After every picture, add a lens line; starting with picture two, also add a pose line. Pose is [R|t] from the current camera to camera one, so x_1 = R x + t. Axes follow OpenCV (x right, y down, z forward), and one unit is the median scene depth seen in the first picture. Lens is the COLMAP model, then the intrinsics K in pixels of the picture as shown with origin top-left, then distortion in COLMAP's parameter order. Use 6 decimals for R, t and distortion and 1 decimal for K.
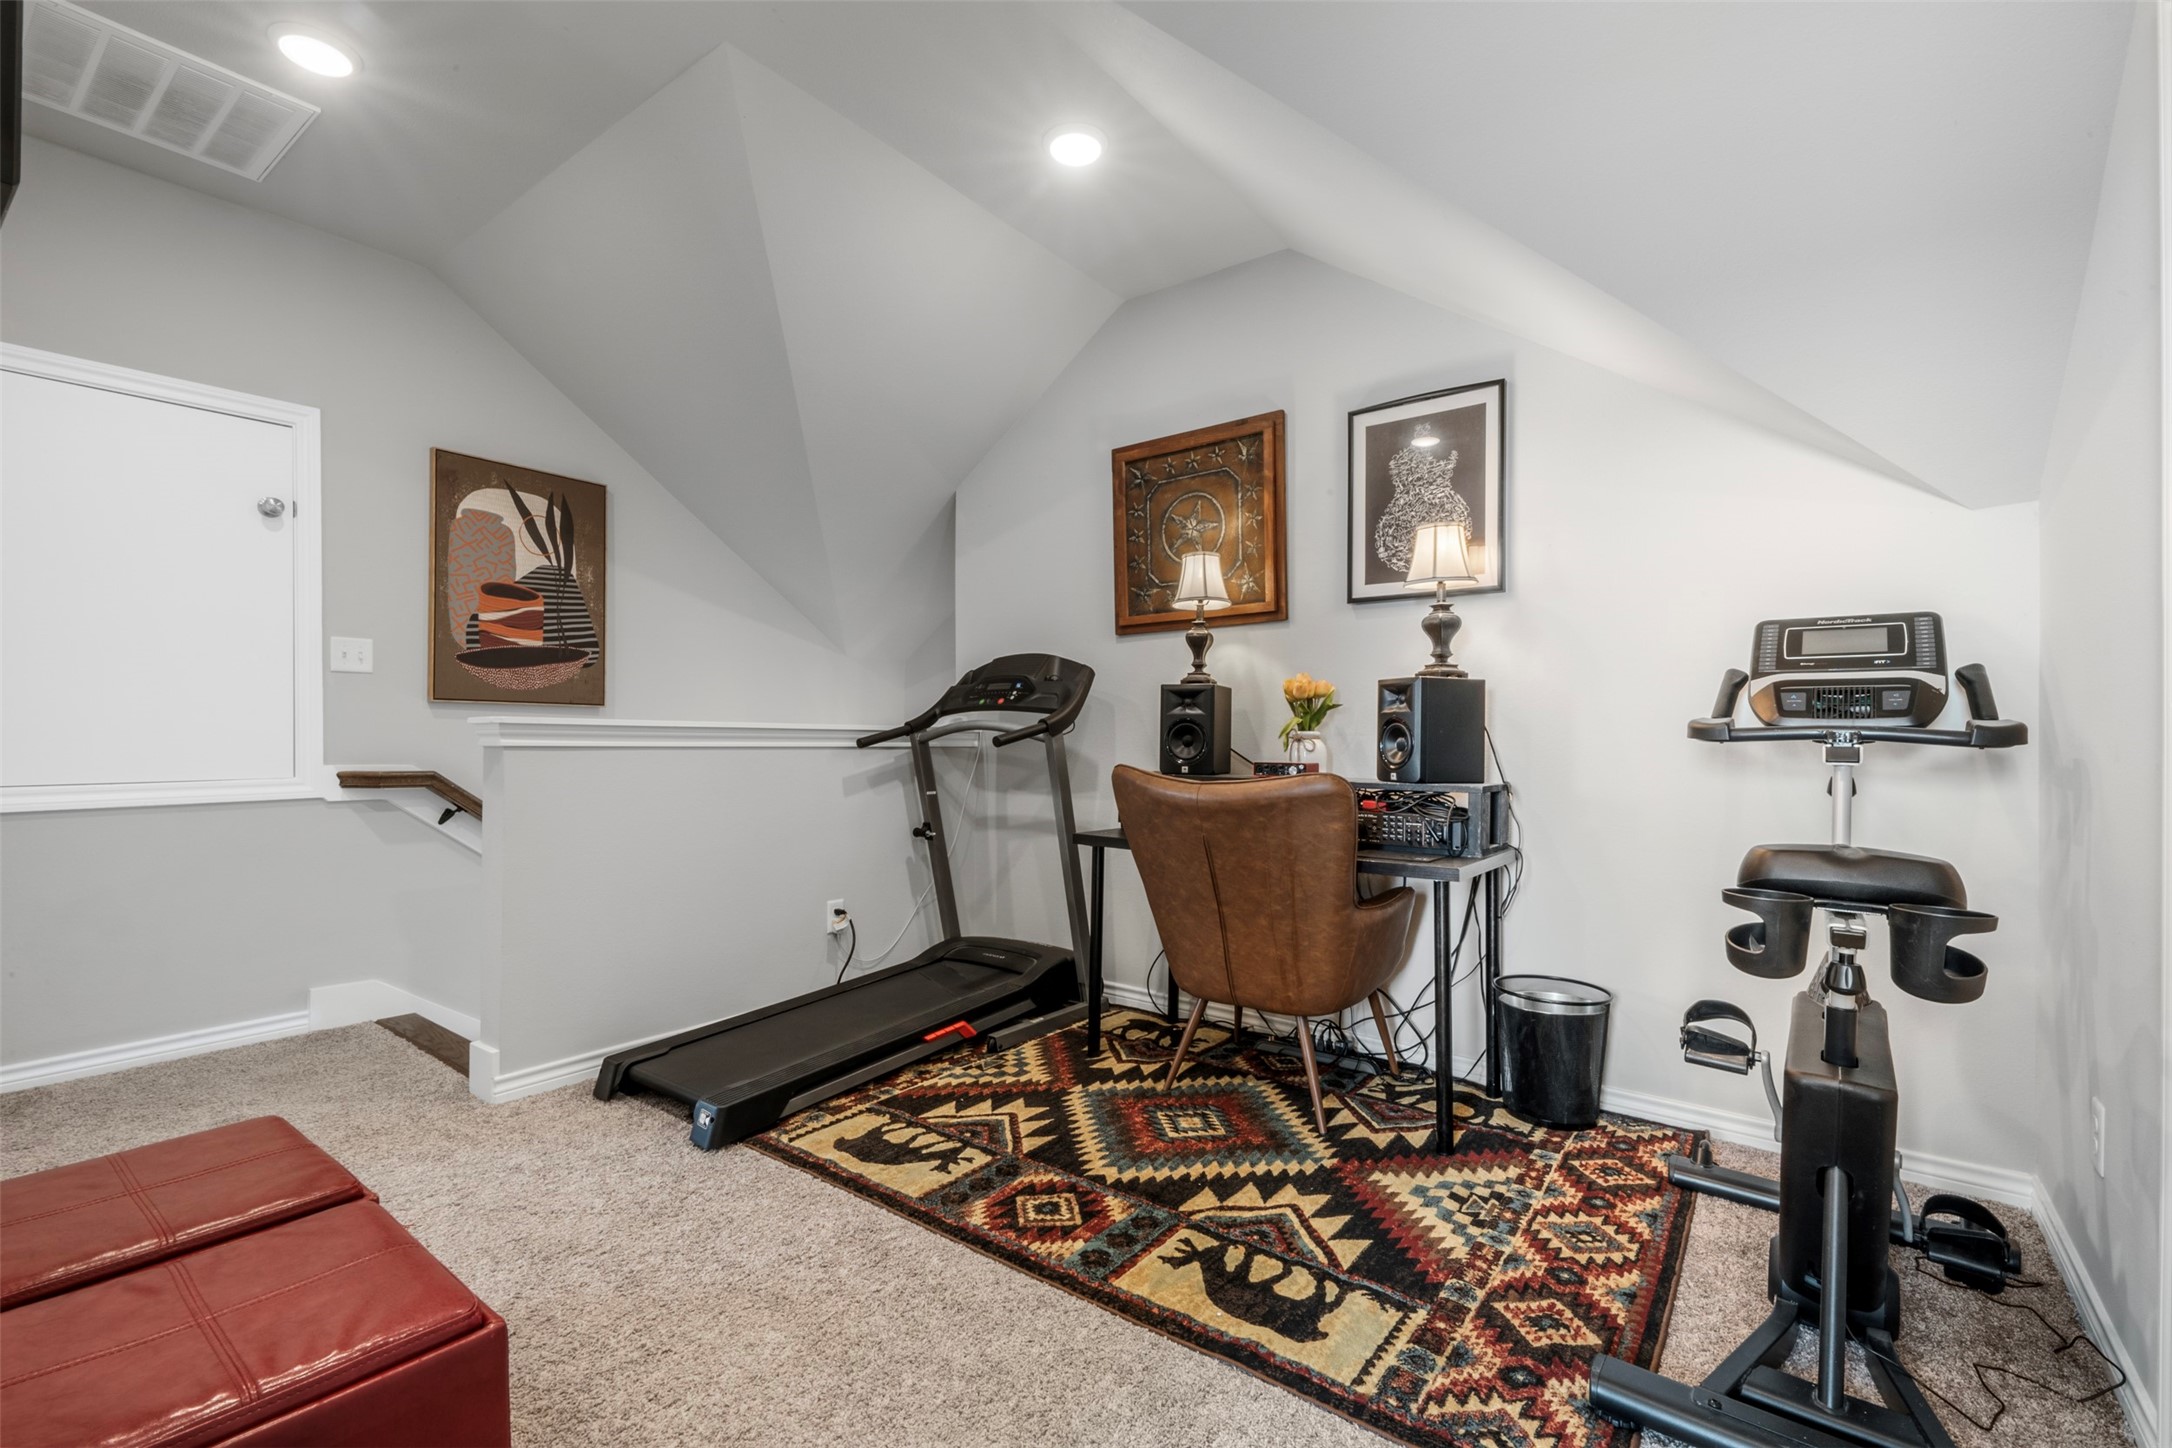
lens RADIAL K [[942.0, 0, 1074.0], [0, 942.0, 740.8], [0, 0, 1]] dist [0.005021, 0.000362]
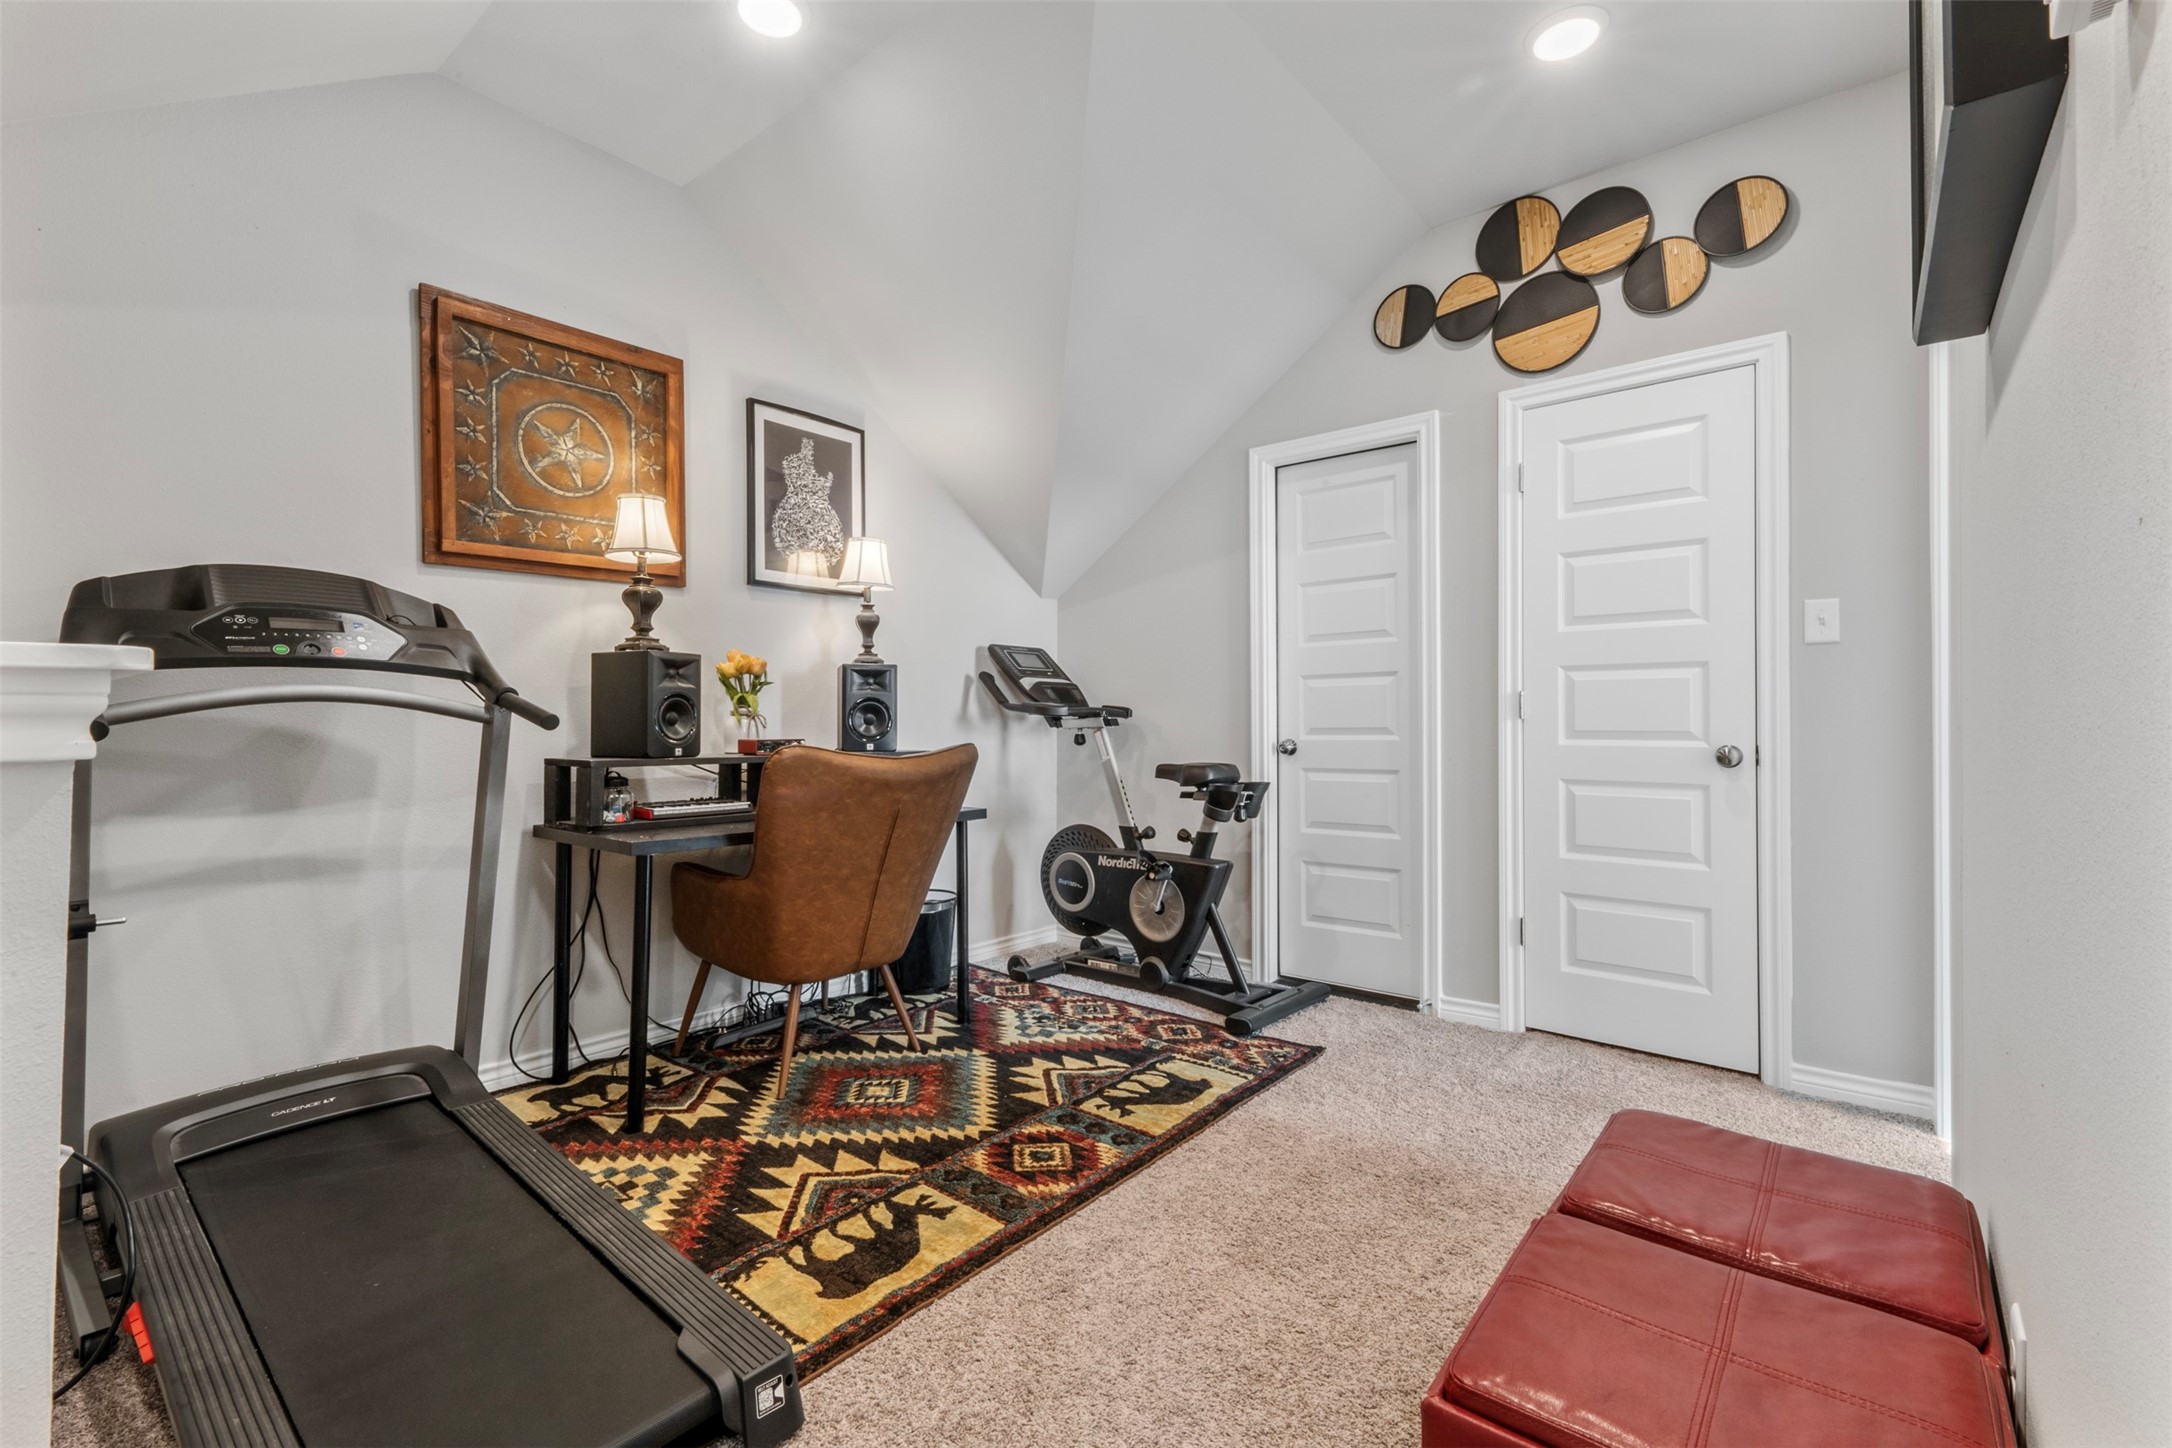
lens RADIAL K [[942.0, 0, 1070.3], [0, 942.0, 705.1], [0, 0, 1]] dist [0.005021, 0.000362]
pose [[0.043017, 0.003097, 0.999070, -0.941631], [-0.001318, 0.999995, -0.003043, -0.012755], [-0.999073, -0.001186, 0.043021, 0.787802]]
